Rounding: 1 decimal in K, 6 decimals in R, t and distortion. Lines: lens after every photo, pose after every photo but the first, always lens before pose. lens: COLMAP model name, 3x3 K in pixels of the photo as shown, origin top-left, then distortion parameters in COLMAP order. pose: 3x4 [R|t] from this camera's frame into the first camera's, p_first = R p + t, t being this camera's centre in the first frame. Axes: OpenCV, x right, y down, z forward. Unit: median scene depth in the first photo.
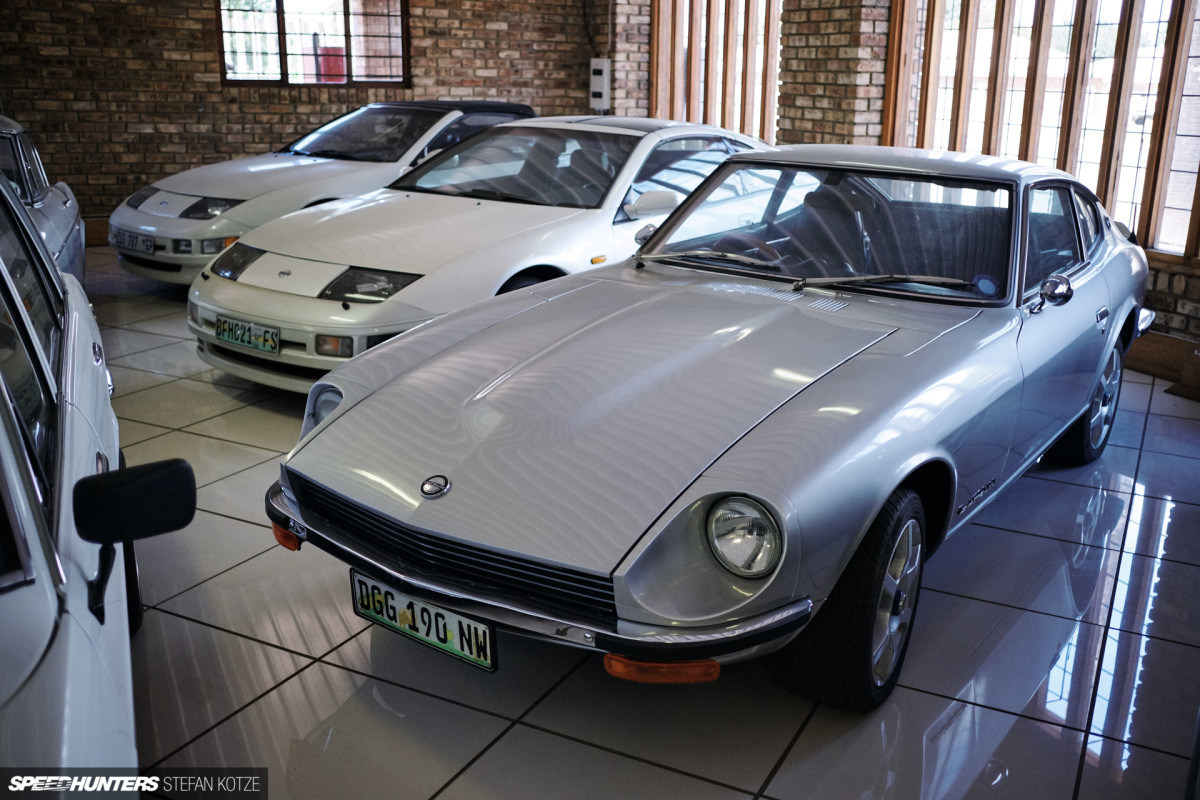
lens RADIAL K [[1142.8, 0, 601.7], [0, 1142.8, 400.1], [0, 0, 1]] dist [-0.009633, 0.000000]
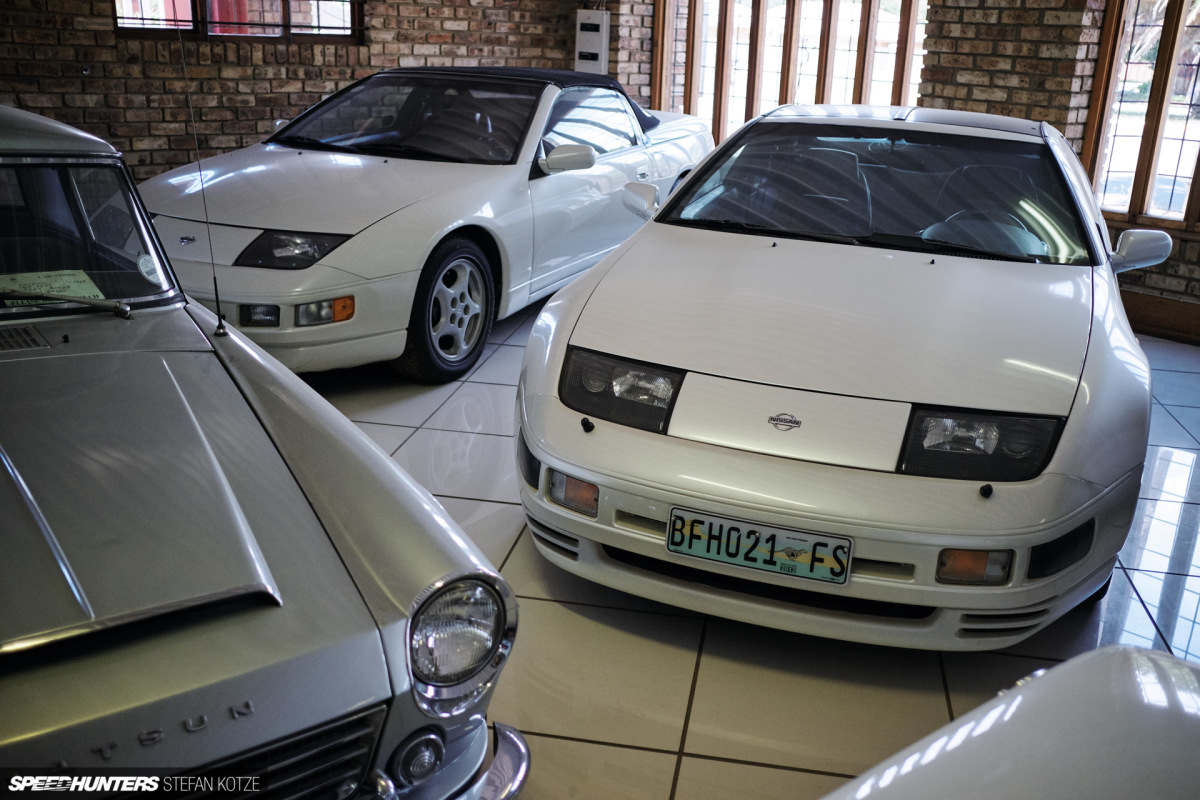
lens RADIAL K [[1142.8, 0, 599.5], [0, 1142.8, 401.3], [0, 0, 1]] dist [-0.009633, 0.000000]
pose [[0.953720, -0.071353, 0.292109, -0.267729], [0.058045, 0.996853, 0.053985, -0.079415], [-0.295042, -0.034531, 0.954860, 0.260510]]
